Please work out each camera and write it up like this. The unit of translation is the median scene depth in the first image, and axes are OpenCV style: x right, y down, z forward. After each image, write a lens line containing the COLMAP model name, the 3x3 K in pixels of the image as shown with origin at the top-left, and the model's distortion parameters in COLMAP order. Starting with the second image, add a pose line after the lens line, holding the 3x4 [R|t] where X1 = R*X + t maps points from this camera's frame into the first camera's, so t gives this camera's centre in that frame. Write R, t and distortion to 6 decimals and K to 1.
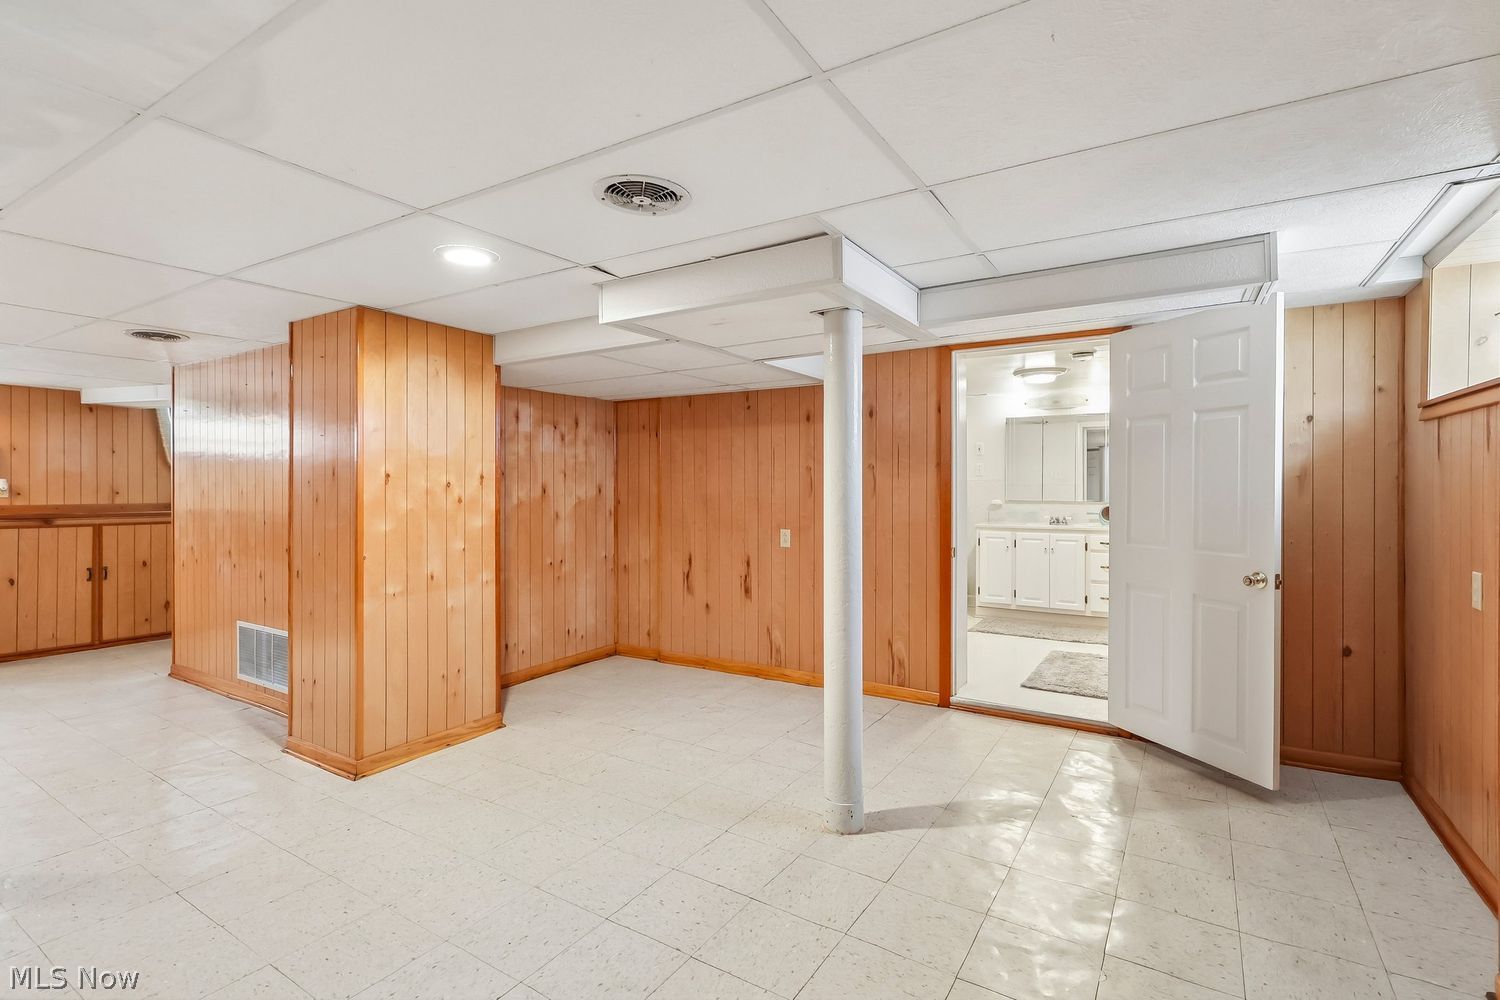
lens RADIAL K [[697.9, 0, 750.9], [0, 697.9, 490.8], [0, 0, 1]] dist [-0.001851, 0.001388]
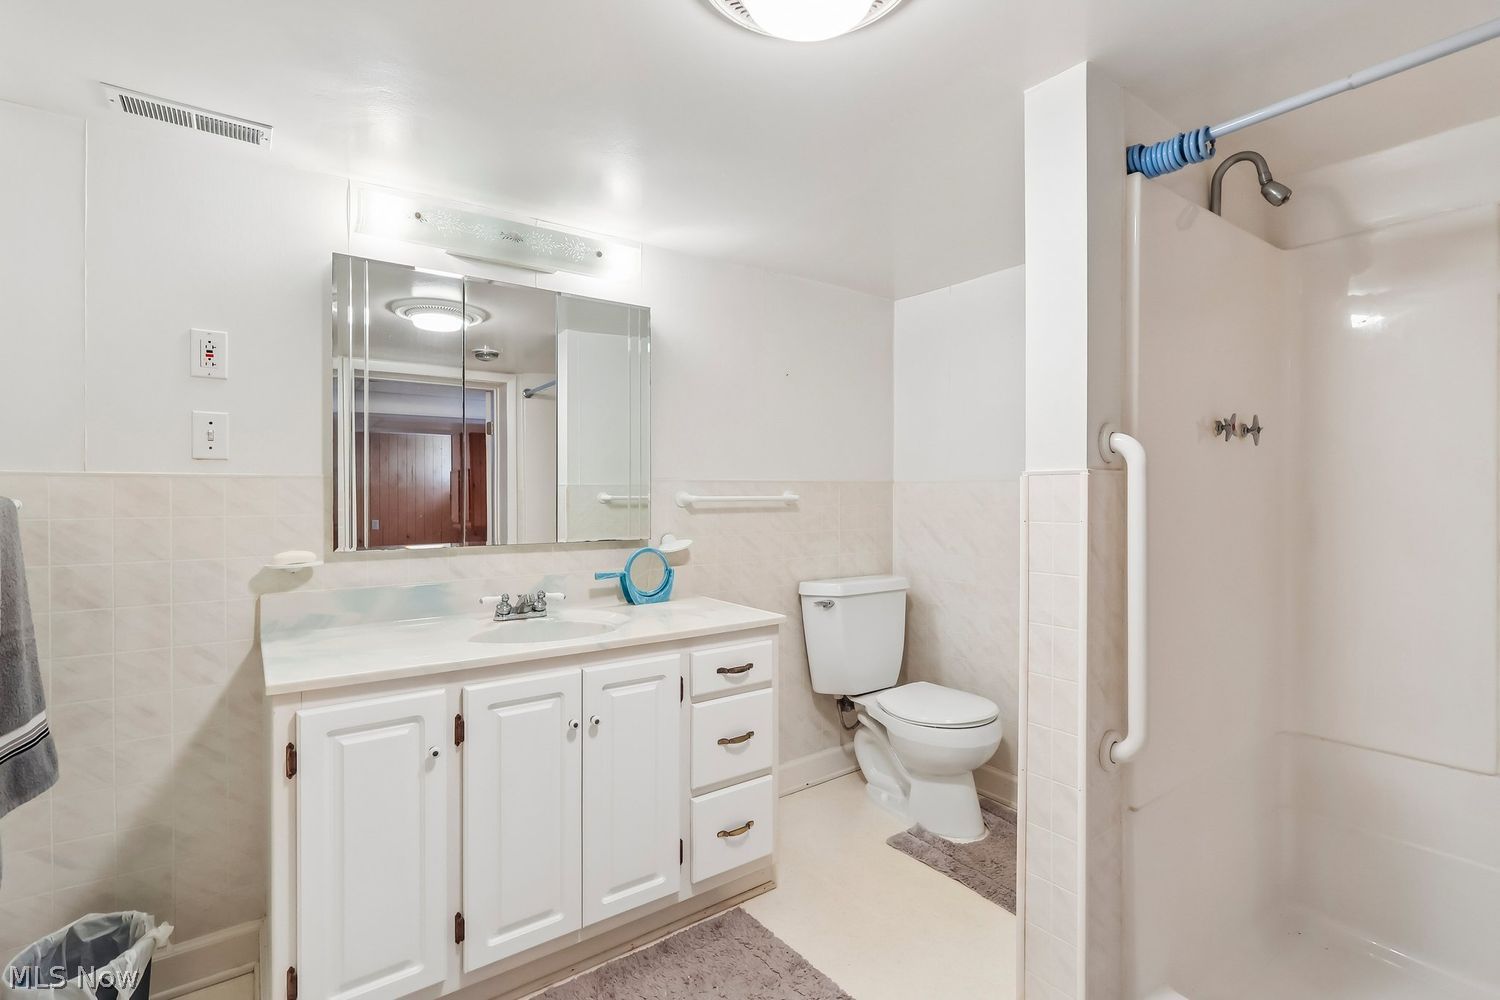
lens RADIAL K [[697.9, 0, 750.2], [0, 697.9, 503.2], [0, 0, 1]] dist [-0.001851, 0.001388]
pose [[0.369210, -0.006312, 0.929325, 0.184866], [0.008609, 0.999957, 0.003372, -0.005734], [-0.929306, 0.006756, 0.369249, 0.810843]]
